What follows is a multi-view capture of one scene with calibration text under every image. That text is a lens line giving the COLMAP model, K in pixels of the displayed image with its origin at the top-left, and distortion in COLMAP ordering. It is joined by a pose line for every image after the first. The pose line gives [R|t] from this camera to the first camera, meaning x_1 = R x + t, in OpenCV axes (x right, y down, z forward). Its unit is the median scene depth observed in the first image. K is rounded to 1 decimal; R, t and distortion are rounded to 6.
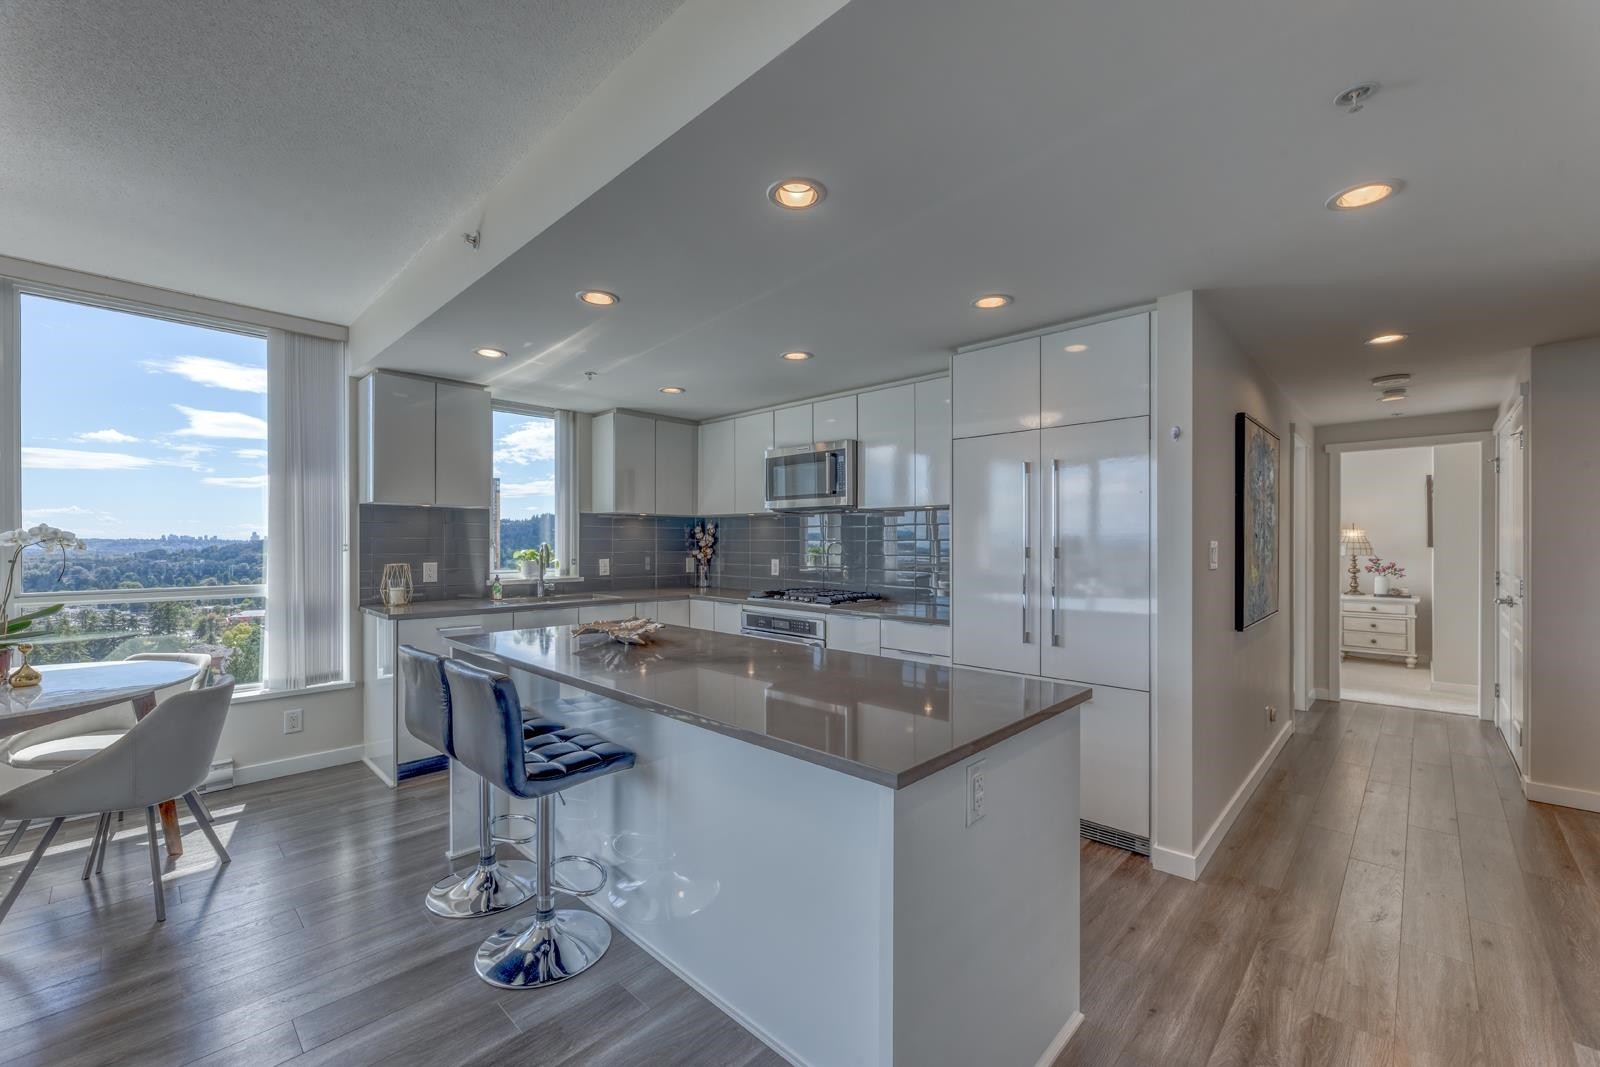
lens RADIAL K [[620.0, 0, 806.1], [0, 620.0, 542.3], [0, 0, 1]] dist [0.002430, 0.000136]
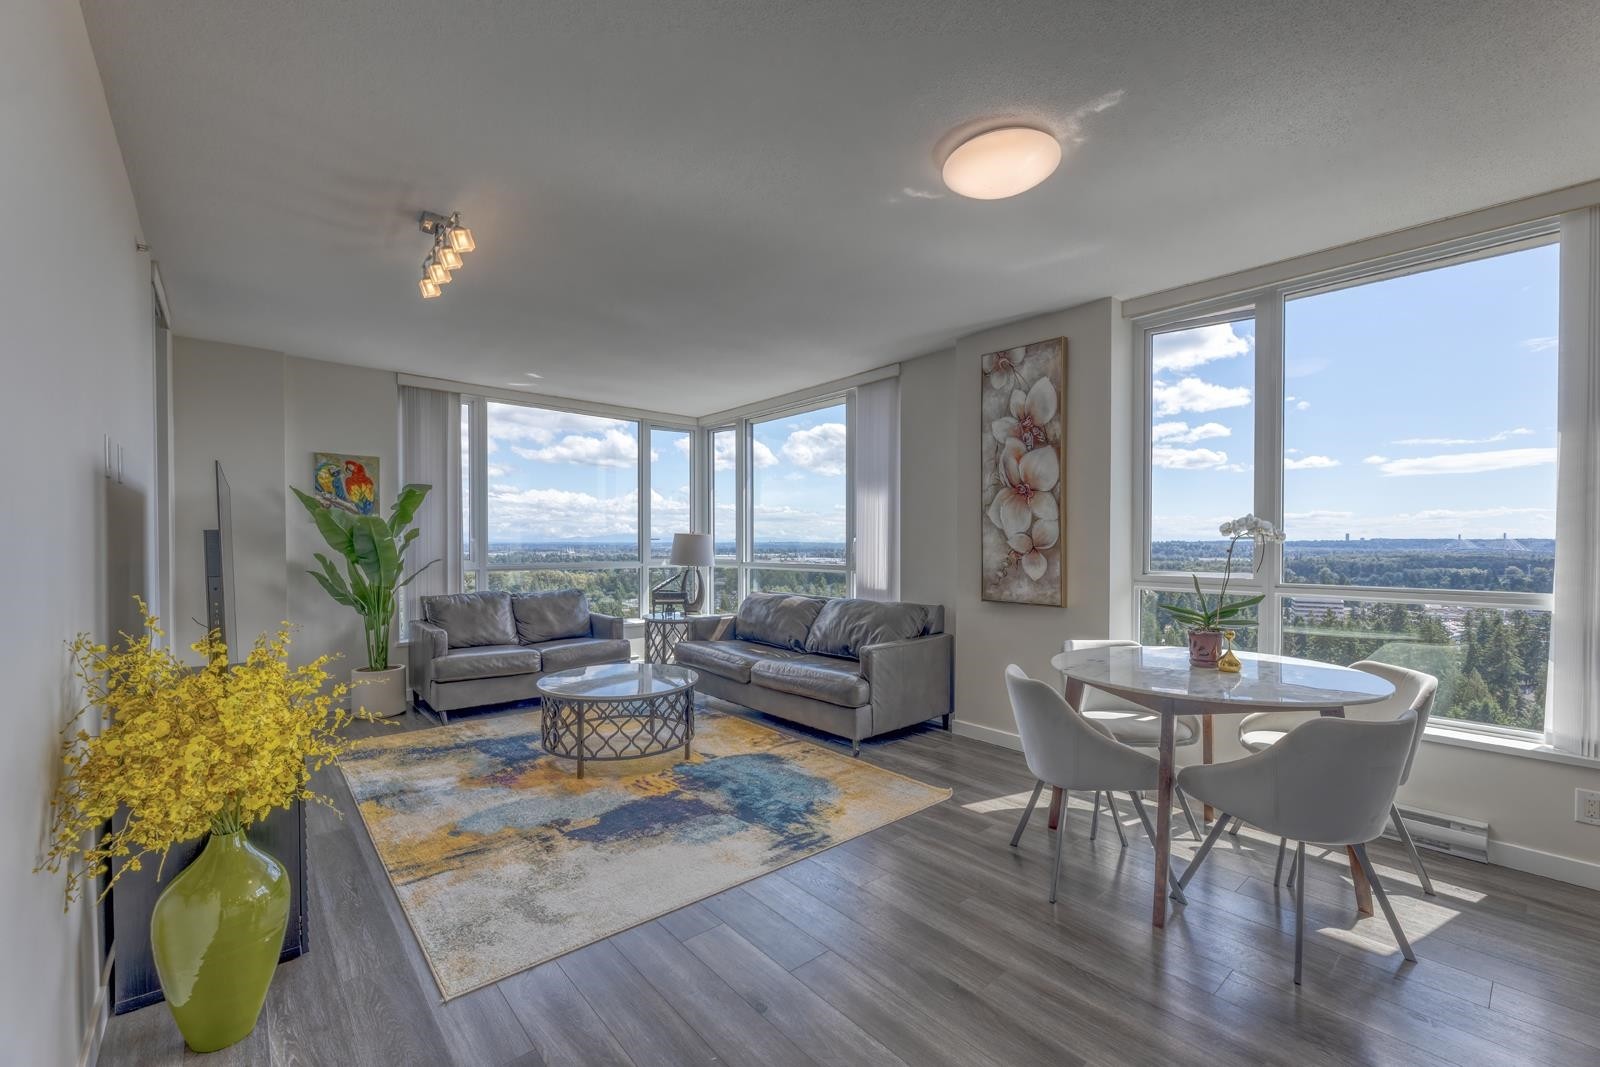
lens RADIAL K [[660.2, 0, 785.6], [0, 660.2, 553.7], [0, 0, 1]] dist [0.002817, 0.001255]
pose [[-0.089584, 0.012289, -0.995903, -0.044816], [-0.001983, 0.999920, 0.012517, 0.011404], [0.995977, 0.003096, -0.089553, 0.176286]]
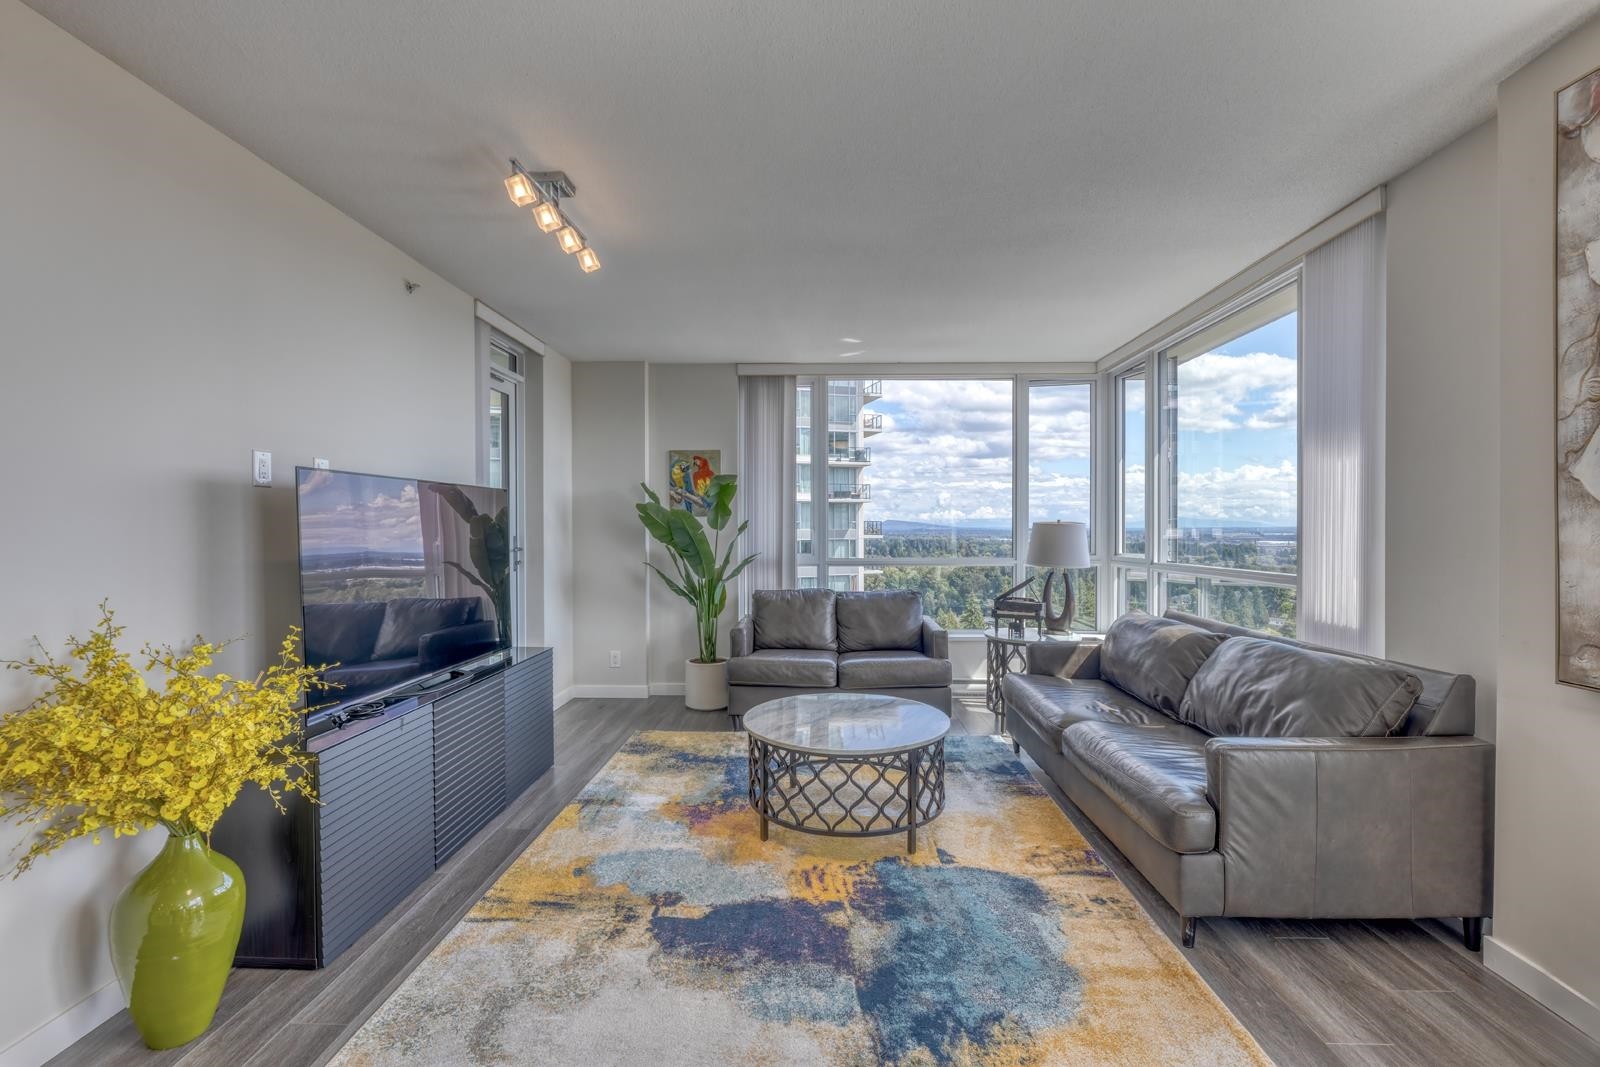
lens RADIAL K [[701.8, 0, 801.9], [0, 701.8, 536.9], [0, 0, 1]] dist [-0.001817, -0.000553]
pose [[-0.734929, 0.005676, -0.678120, -0.378523], [-0.000797, 0.999957, 0.009234, 0.000619], [0.678143, 0.007326, -0.734893, 0.361401]]
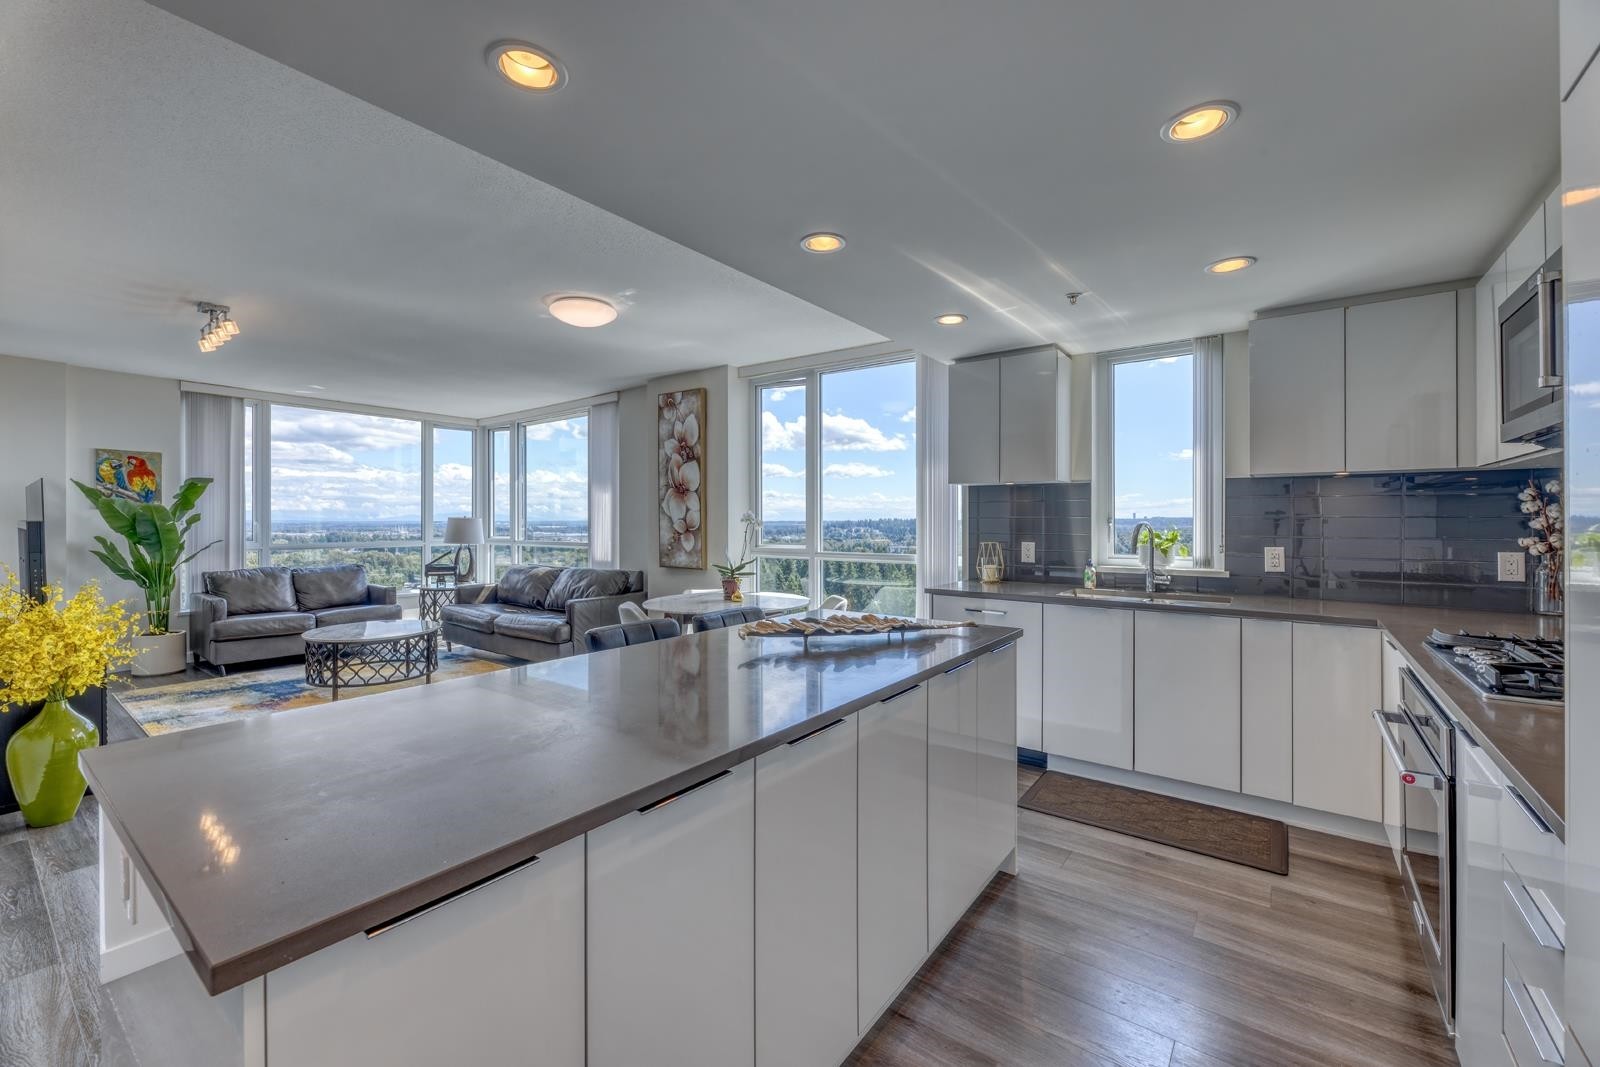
lens RADIAL K [[660.2, 0, 785.9], [0, 660.2, 521.2], [0, 0, 1]] dist [0.002817, 0.001255]
pose [[0.117583, -0.003408, -0.993057, 0.332972], [-0.000196, 0.999994, -0.003455, 0.002939], [0.993063, 0.000601, 0.117582, 0.452697]]
